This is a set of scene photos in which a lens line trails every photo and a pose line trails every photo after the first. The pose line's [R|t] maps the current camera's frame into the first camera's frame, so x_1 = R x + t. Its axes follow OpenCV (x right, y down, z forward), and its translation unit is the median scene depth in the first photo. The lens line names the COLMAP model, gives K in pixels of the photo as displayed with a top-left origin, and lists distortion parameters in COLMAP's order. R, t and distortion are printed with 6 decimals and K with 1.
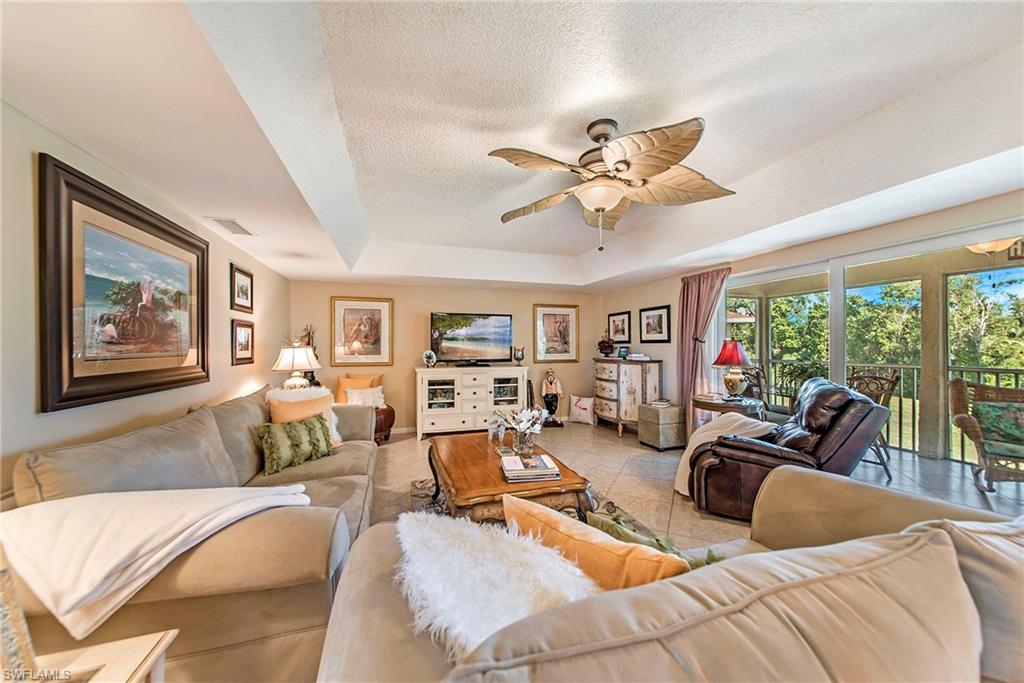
lens RADIAL K [[366.9, 0, 516.6], [0, 366.9, 343.1], [0, 0, 1]] dist [0.000798, 0.000133]
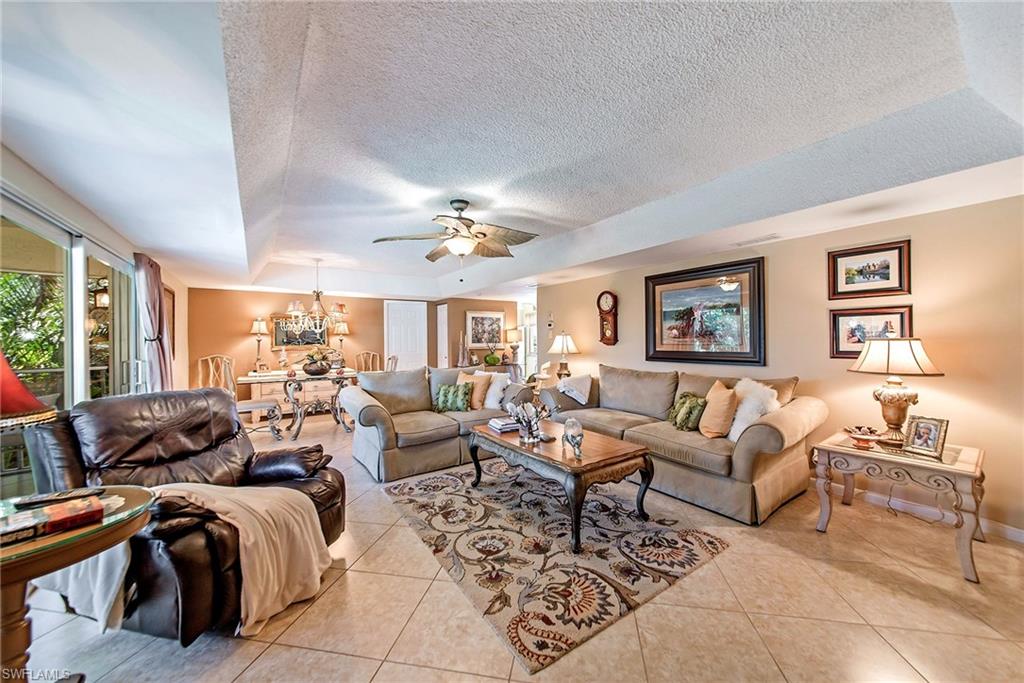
lens RADIAL K [[366.9, 0, 516.6], [0, 366.9, 343.1], [0, 0, 1]] dist [0.000798, 0.000133]
pose [[-0.955646, 0.012902, -0.294236, 0.187083], [0.012300, 0.999917, 0.003896, 0.004447], [0.294262, 0.000104, -0.955725, 1.043895]]
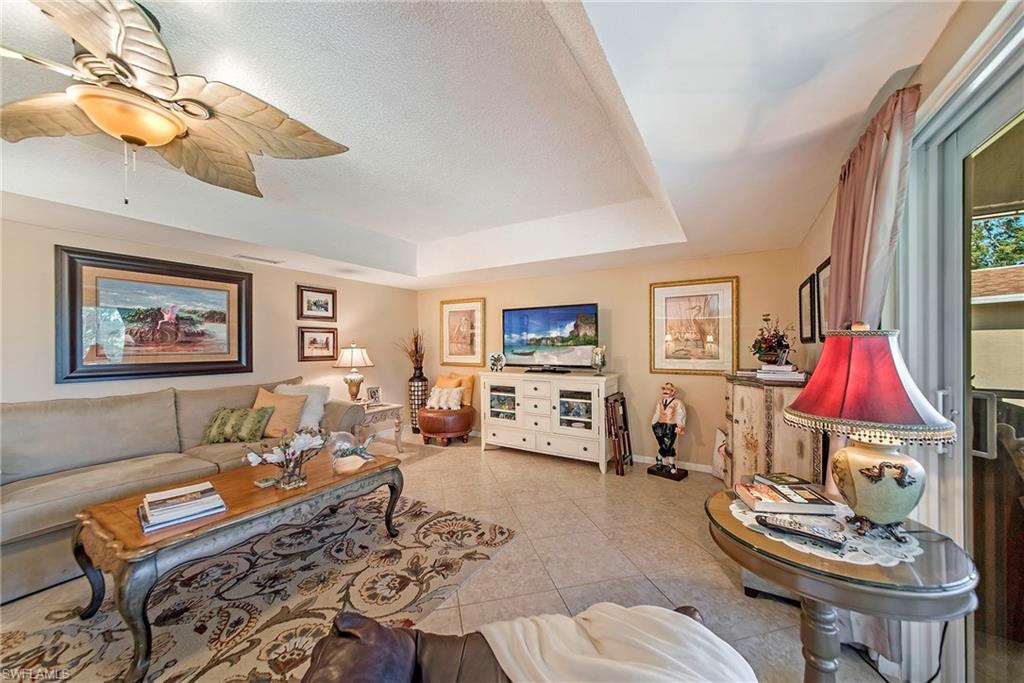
lens RADIAL K [[372.5, 0, 506.6], [0, 372.5, 347.7], [0, 0, 1]] dist [-0.002983, 0.000103]
pose [[0.643536, 0.004020, -0.765405, 0.470419], [0.006610, 0.999920, 0.010809, 0.000329], [0.765387, -0.012015, 0.643458, 0.441591]]
